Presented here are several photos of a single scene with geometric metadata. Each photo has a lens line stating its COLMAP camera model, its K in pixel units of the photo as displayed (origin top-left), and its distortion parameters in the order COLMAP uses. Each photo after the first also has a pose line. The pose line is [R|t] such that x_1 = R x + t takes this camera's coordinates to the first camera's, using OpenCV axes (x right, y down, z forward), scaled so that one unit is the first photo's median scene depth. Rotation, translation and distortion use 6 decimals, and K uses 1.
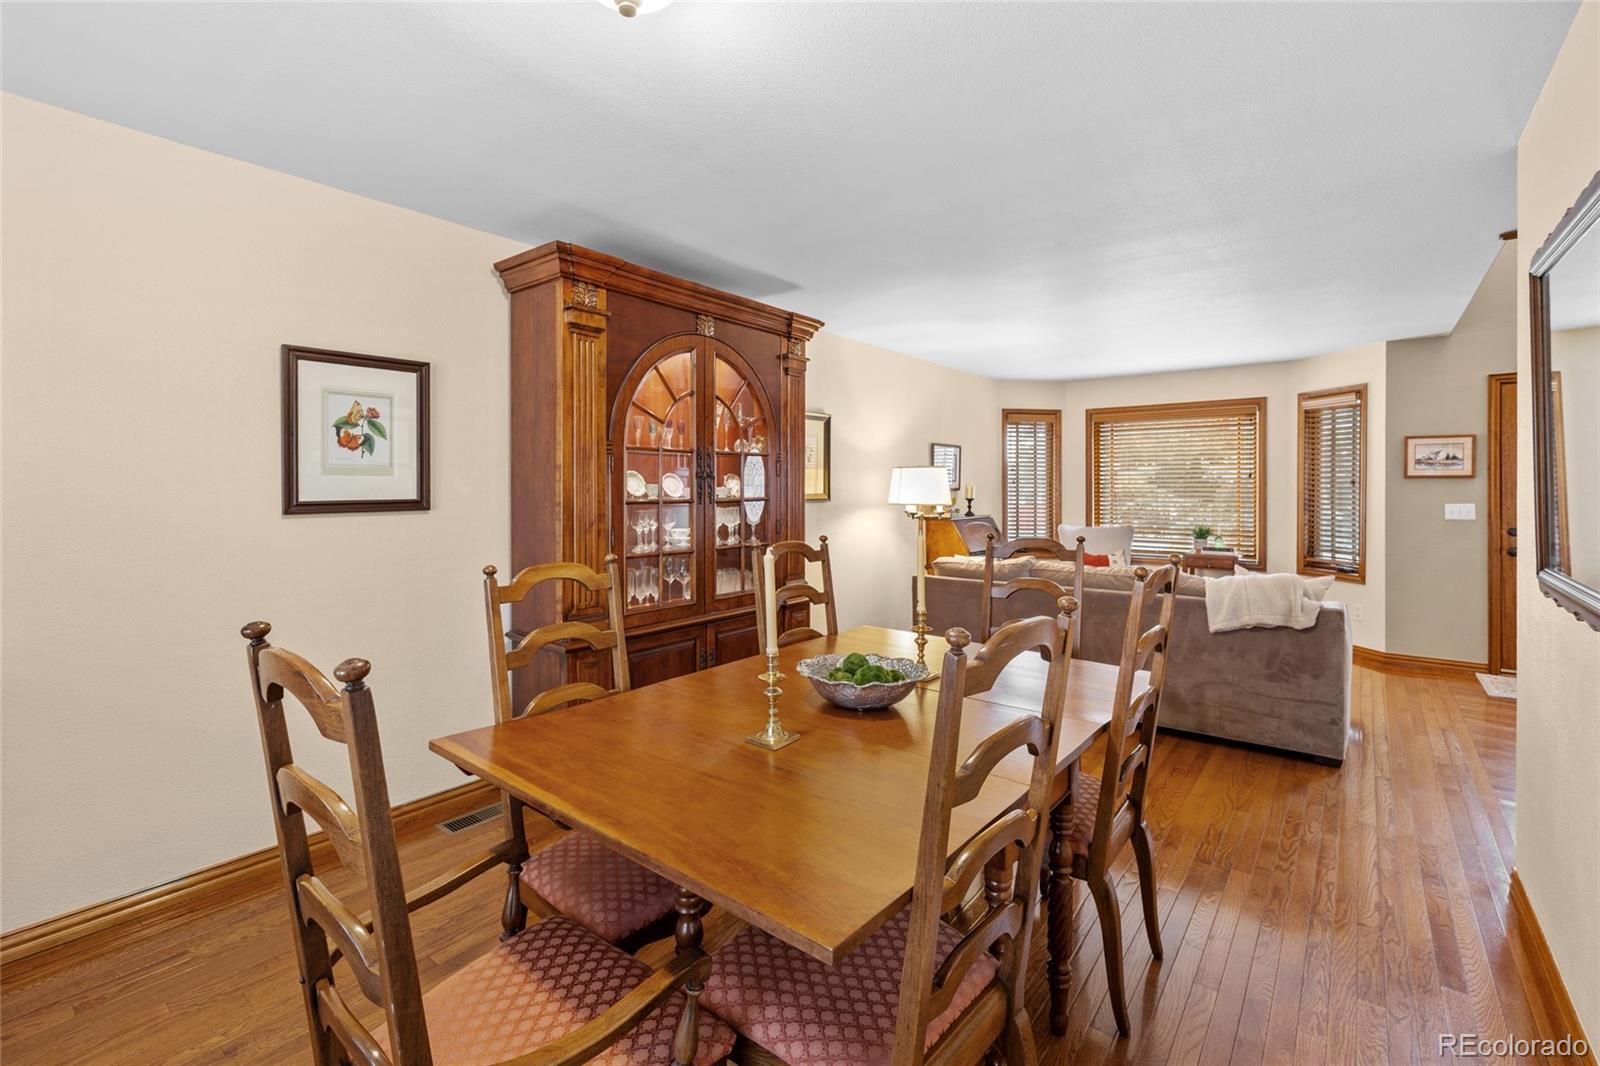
lens RADIAL K [[703.2, 0, 797.3], [0, 703.2, 494.2], [0, 0, 1]] dist [-0.003286, 0.001031]
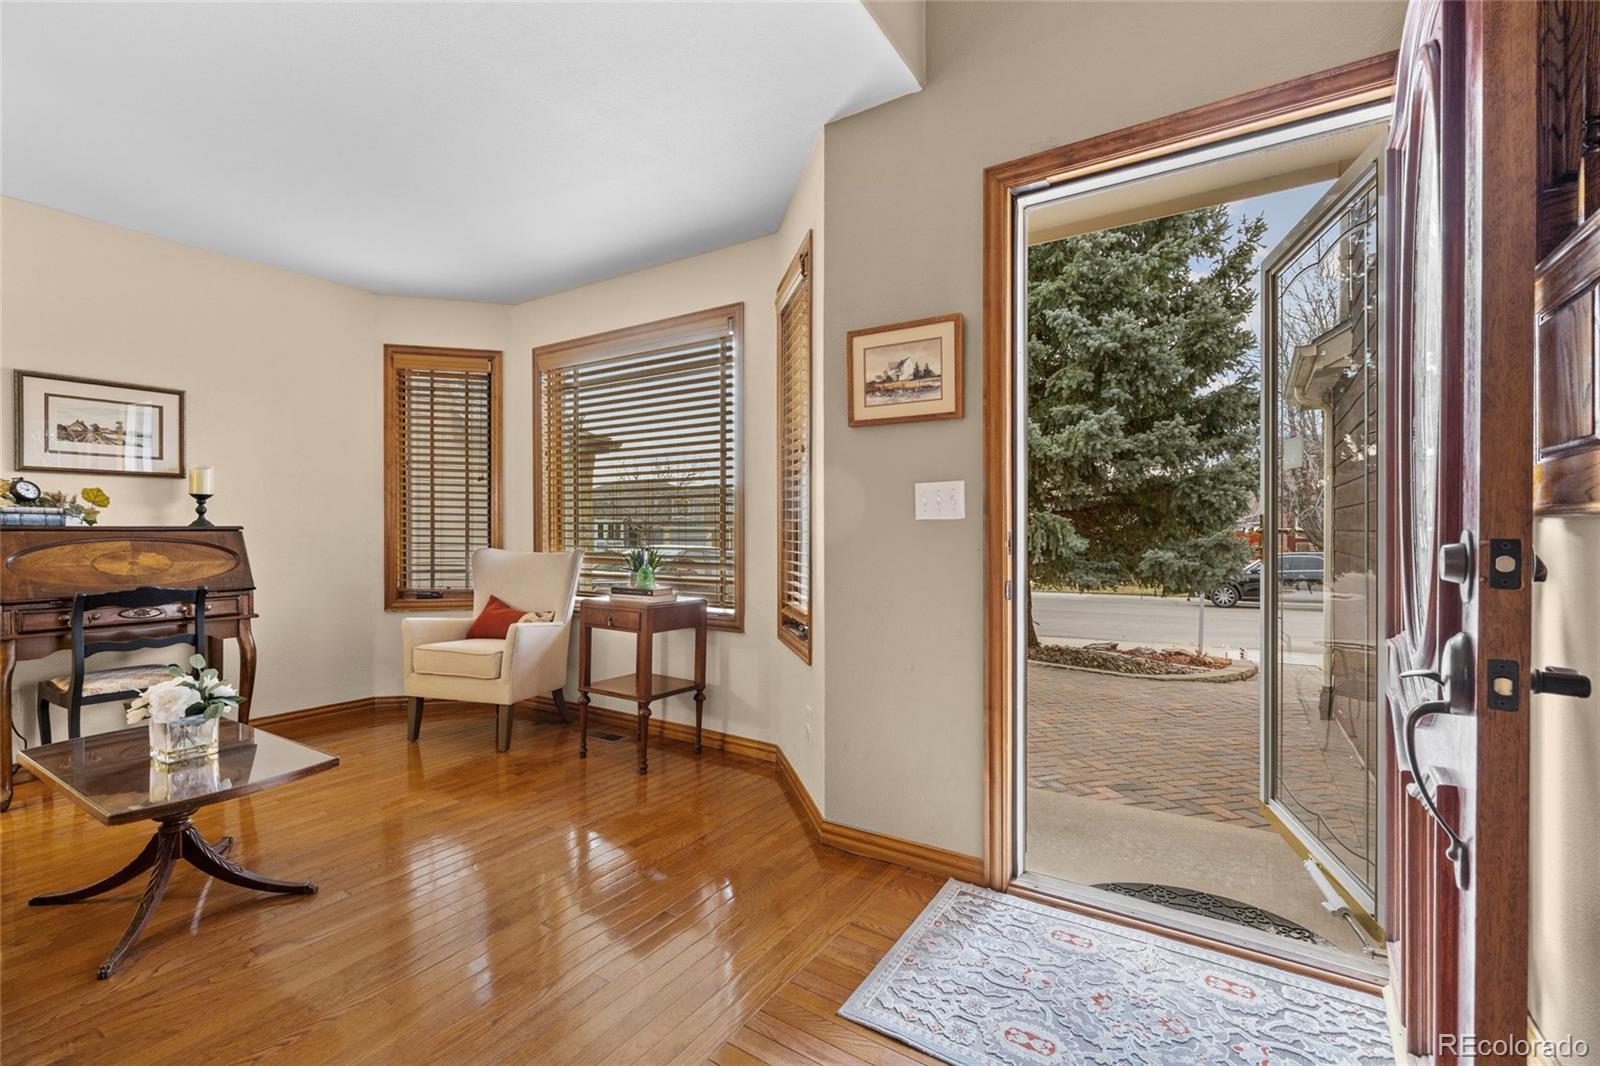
lens RADIAL K [[703.2, 0, 813.8], [0, 703.2, 535.8], [0, 0, 1]] dist [-0.003286, 0.001031]
pose [[0.992936, 0.002992, 0.118616, 0.783743], [-0.002637, 0.999992, -0.003156, 0.046387], [-0.118625, 0.002821, 0.992935, 0.559841]]
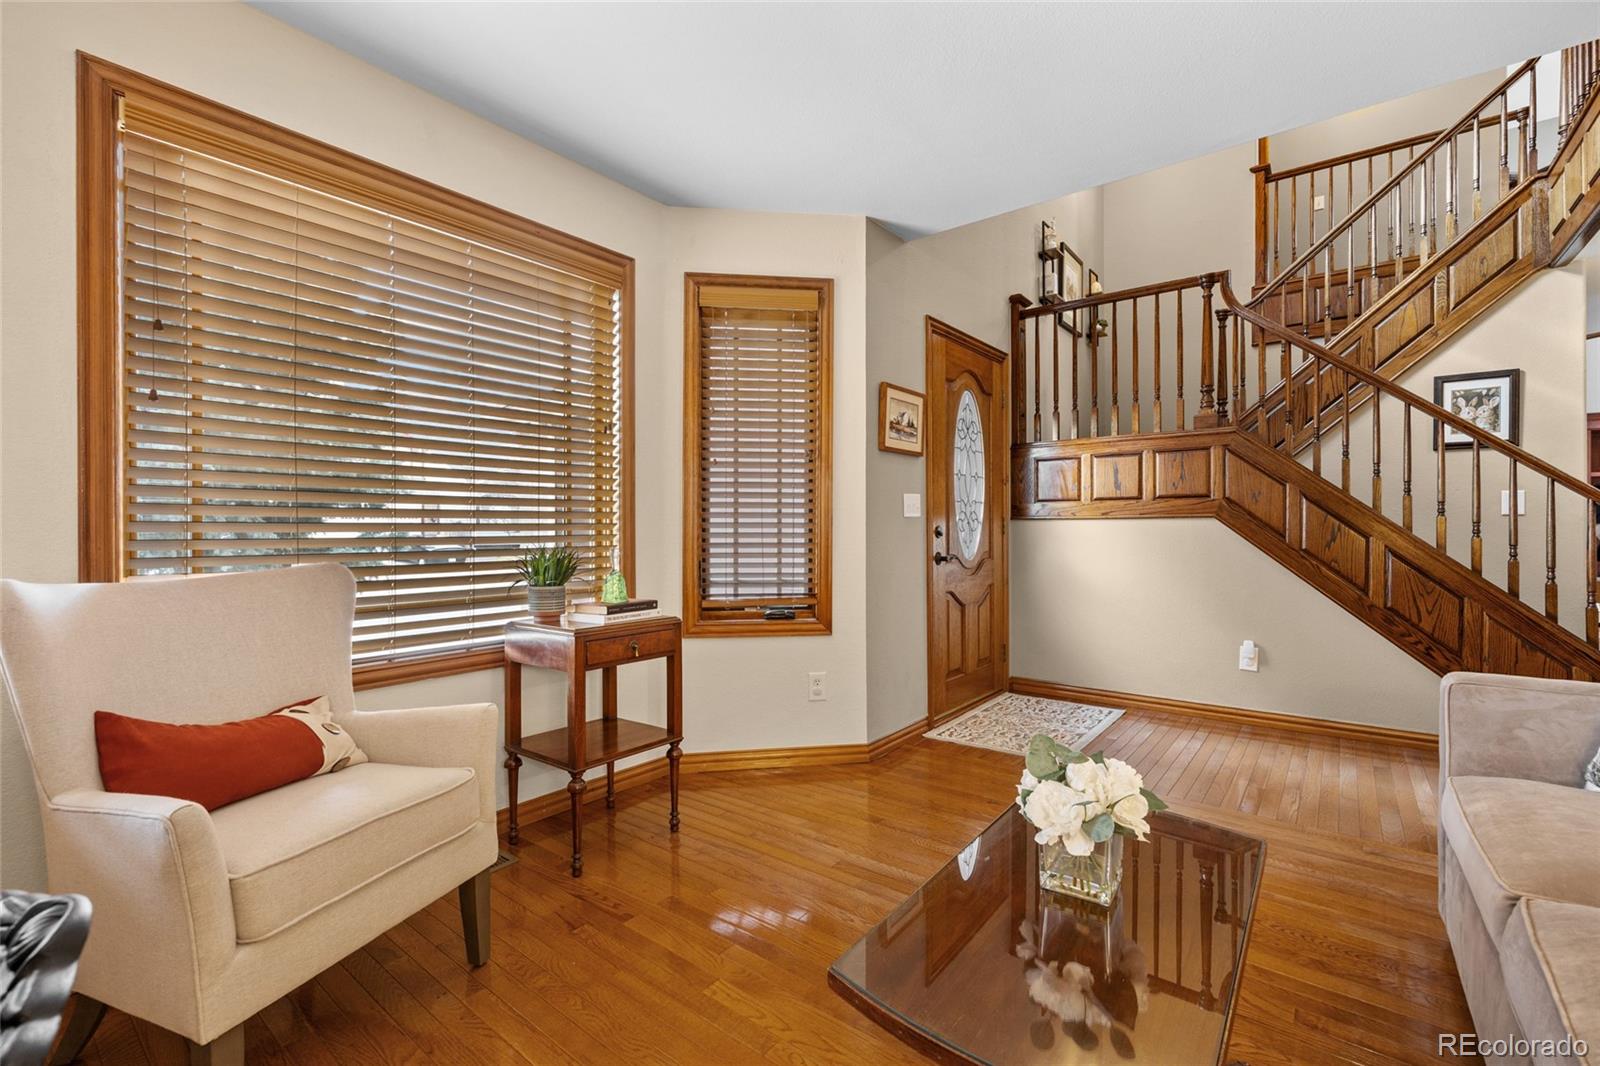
lens RADIAL K [[703.2, 0, 807.2], [0, 703.2, 528.6], [0, 0, 1]] dist [-0.003286, 0.001031]
pose [[-0.036212, -0.003234, 0.999339, 0.252321], [0.010195, 0.999942, 0.003605, 0.042382], [-0.999292, 0.010319, -0.036177, 1.079698]]
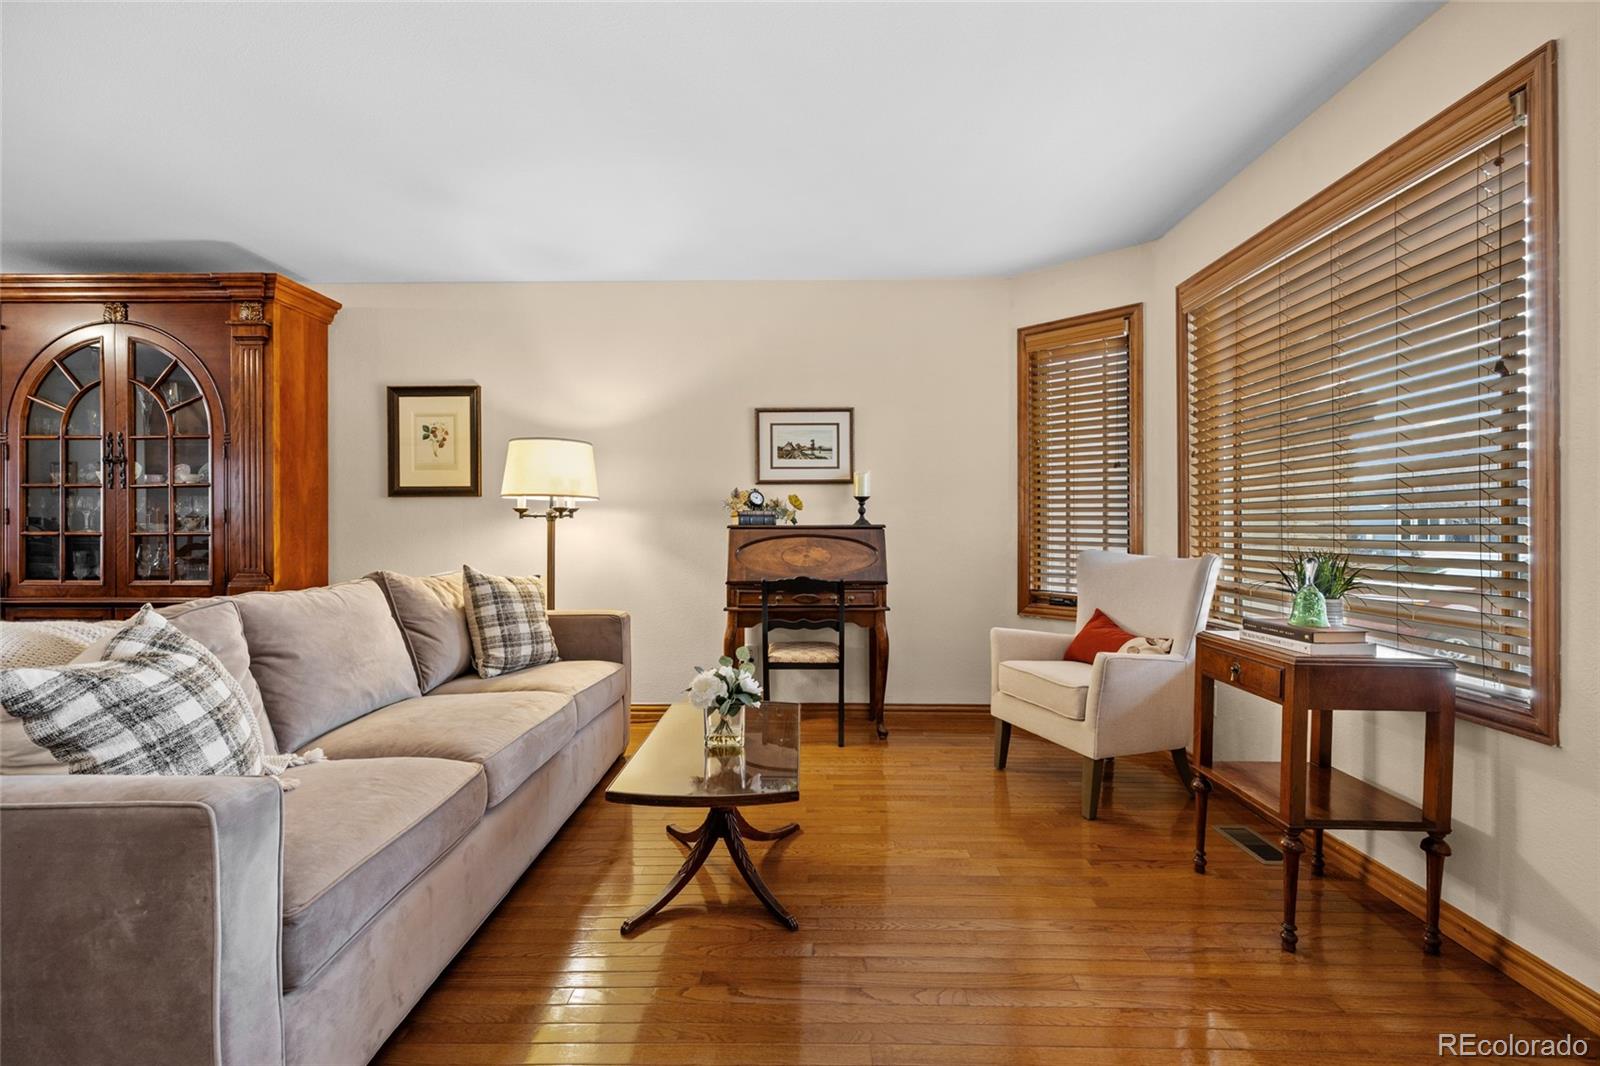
lens RADIAL K [[703.2, 0, 797.2], [0, 703.2, 526.1], [0, 0, 1]] dist [-0.003286, 0.001031]
pose [[0.620395, -0.001146, -0.784289, 0.830802], [-0.009181, 0.999920, -0.008724, 0.045239], [0.784236, 0.012613, 0.620335, 0.758854]]
